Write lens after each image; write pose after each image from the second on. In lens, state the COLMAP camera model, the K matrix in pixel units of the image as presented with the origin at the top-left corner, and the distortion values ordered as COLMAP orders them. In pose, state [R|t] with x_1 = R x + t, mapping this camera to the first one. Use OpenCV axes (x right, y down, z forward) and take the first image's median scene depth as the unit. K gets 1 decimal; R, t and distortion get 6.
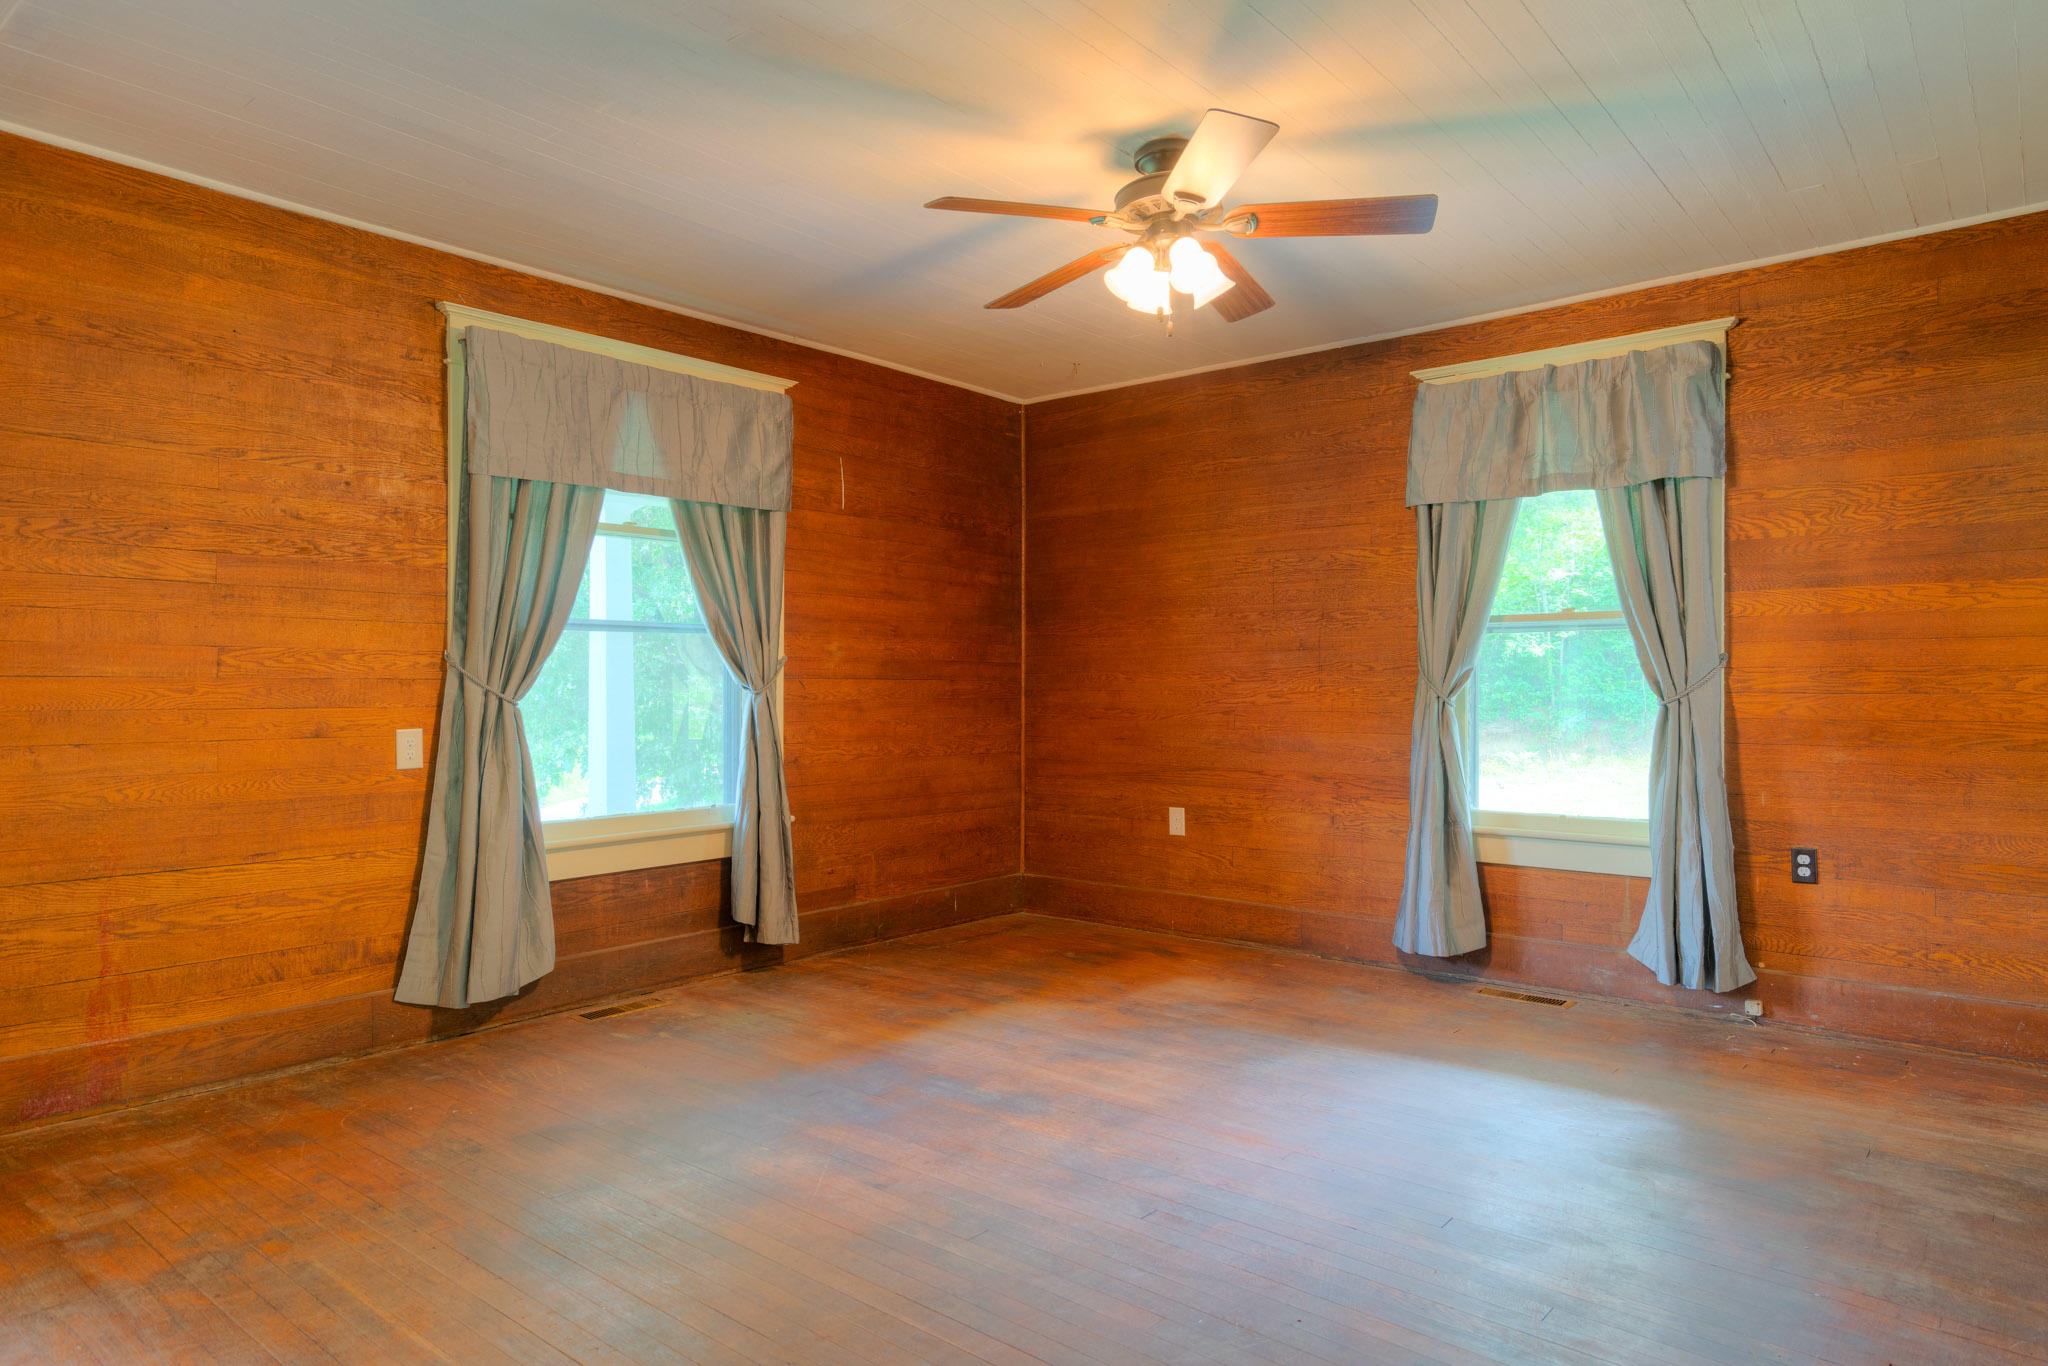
lens RADIAL K [[1252.5, 0, 1024.0], [0, 1252.5, 683.0], [0, 0, 1]] dist [0.003001, 0.004679]
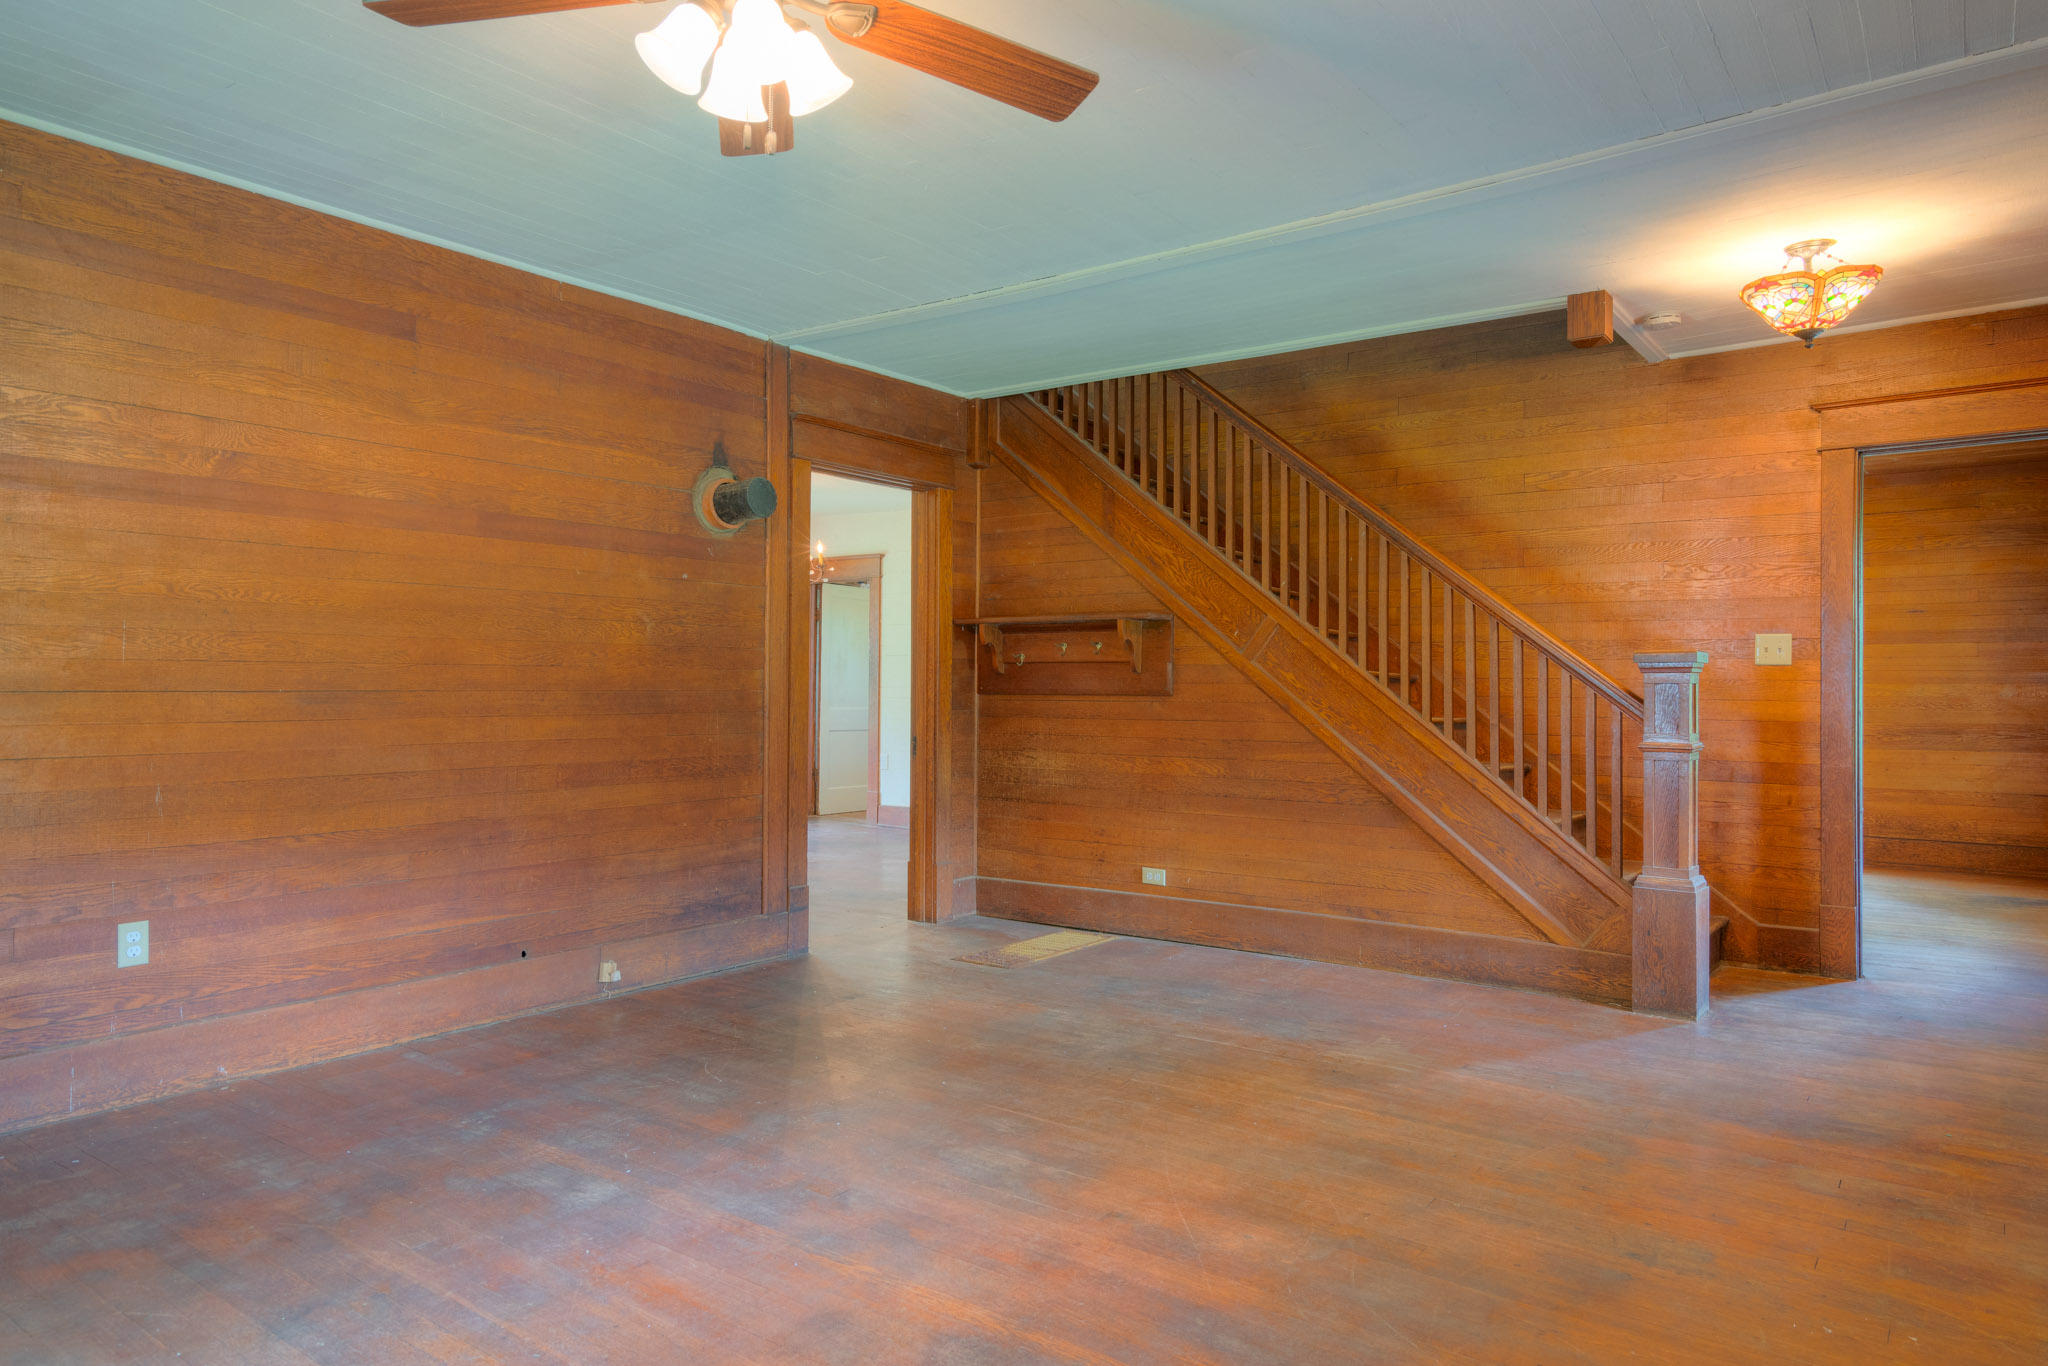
lens RADIAL K [[1252.5, 0, 1024.0], [0, 1252.5, 683.0], [0, 0, 1]] dist [0.003001, 0.004679]
pose [[-0.998165, -0.005256, -0.060328, 0.009566], [-0.004640, 0.999936, -0.010336, 0.007696], [0.060379, -0.010037, -0.998125, 1.413643]]
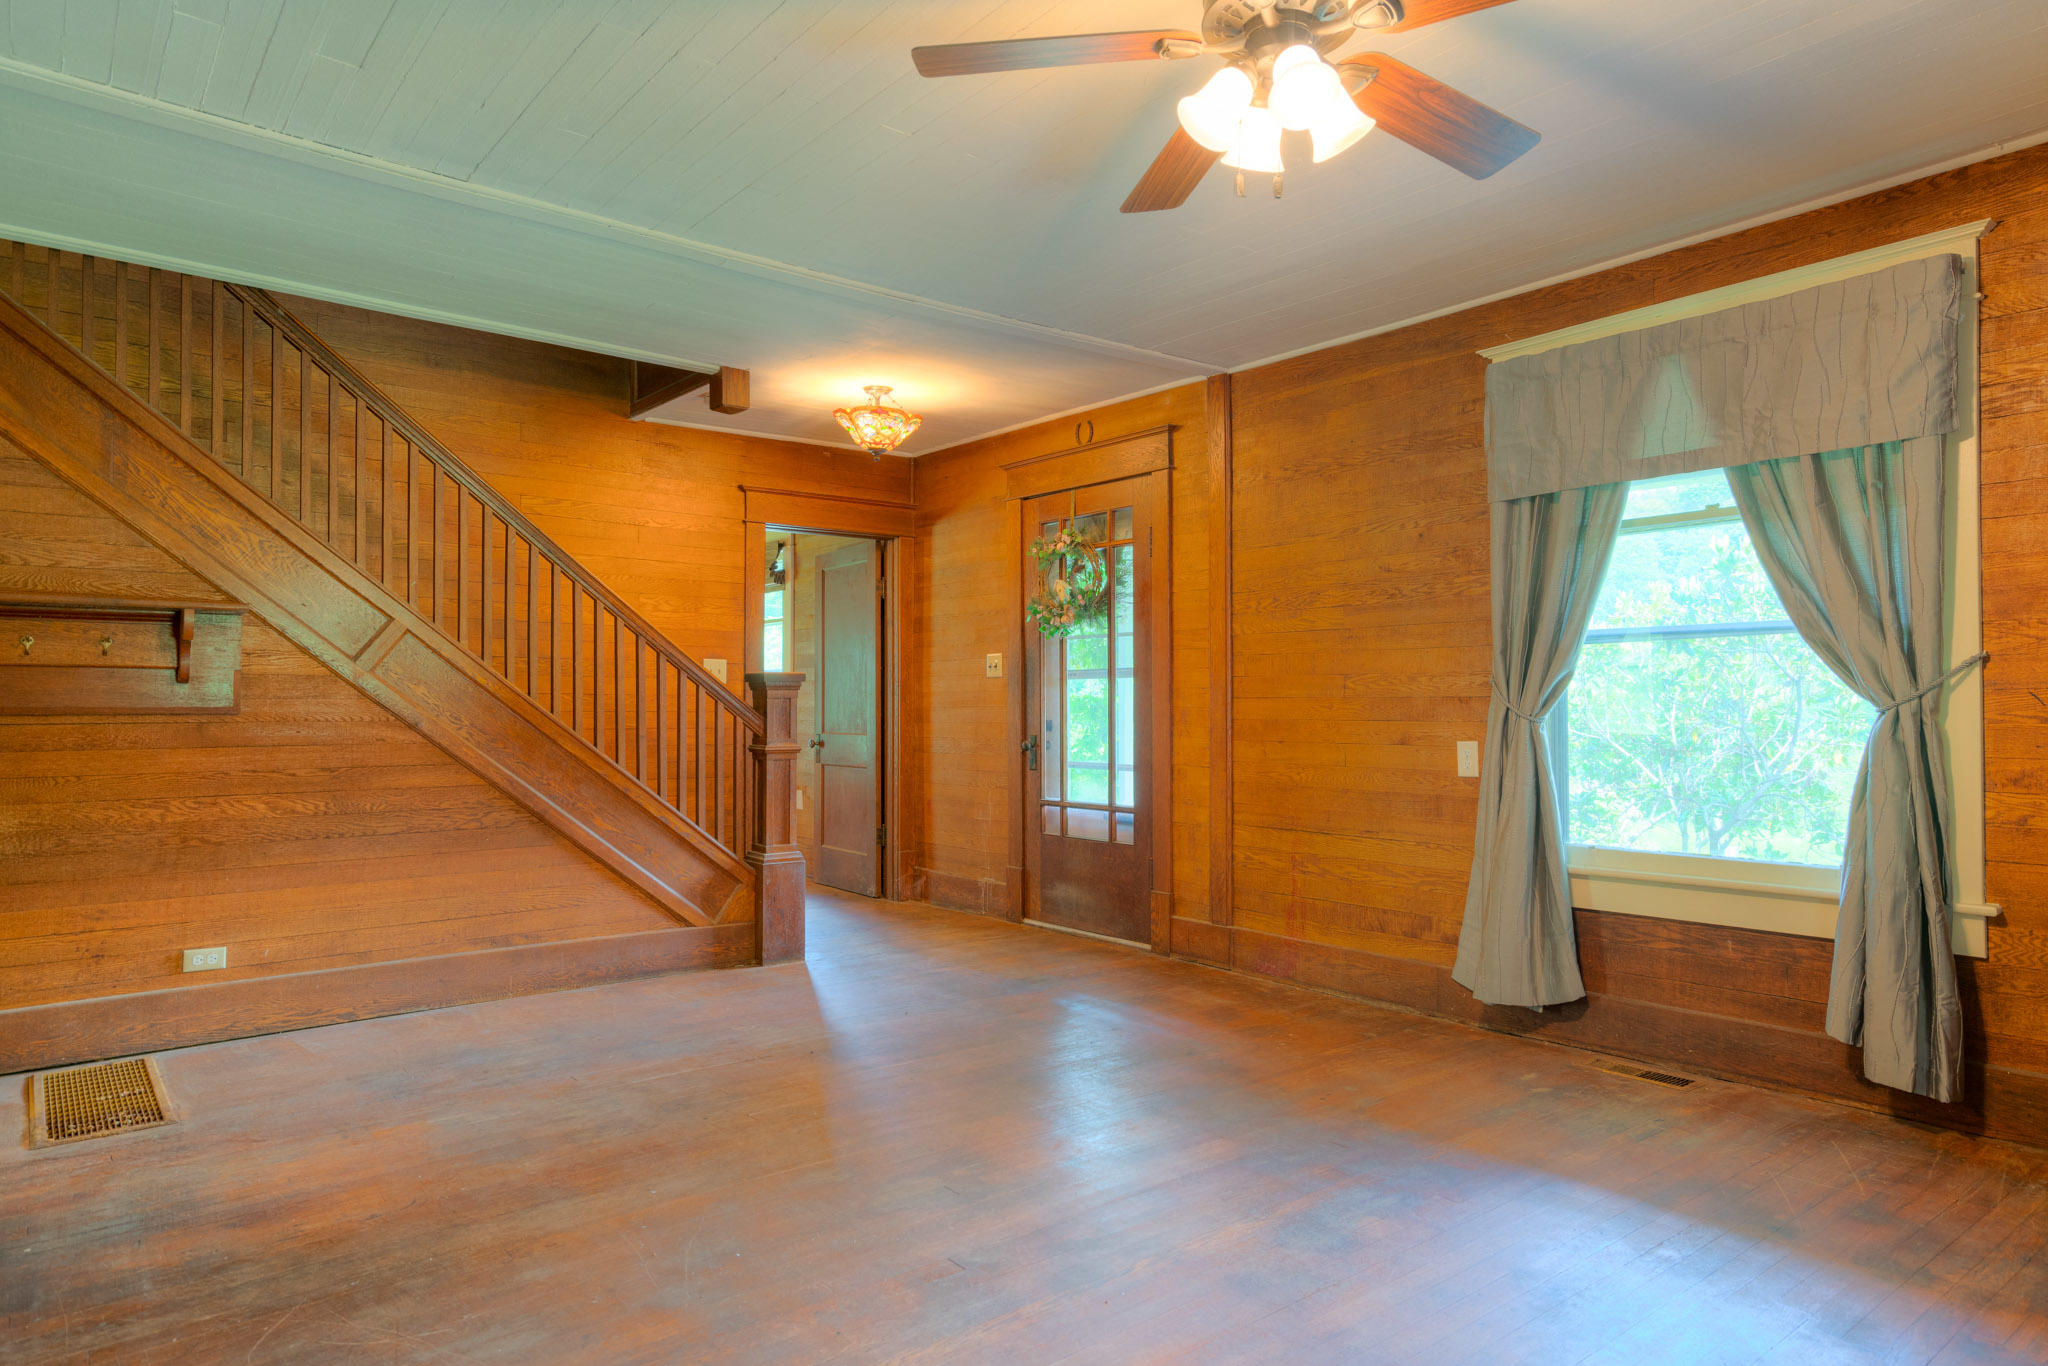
lens RADIAL K [[1234.3, 0, 1024.0], [0, 1234.3, 683.0], [0, 0, 1]] dist [0.009635, 0.002732]
pose [[-0.194486, -0.016853, -0.980761, 0.696268], [0.005156, 0.999821, -0.018203, 0.002653], [0.980892, -0.008597, -0.194364, 0.852894]]
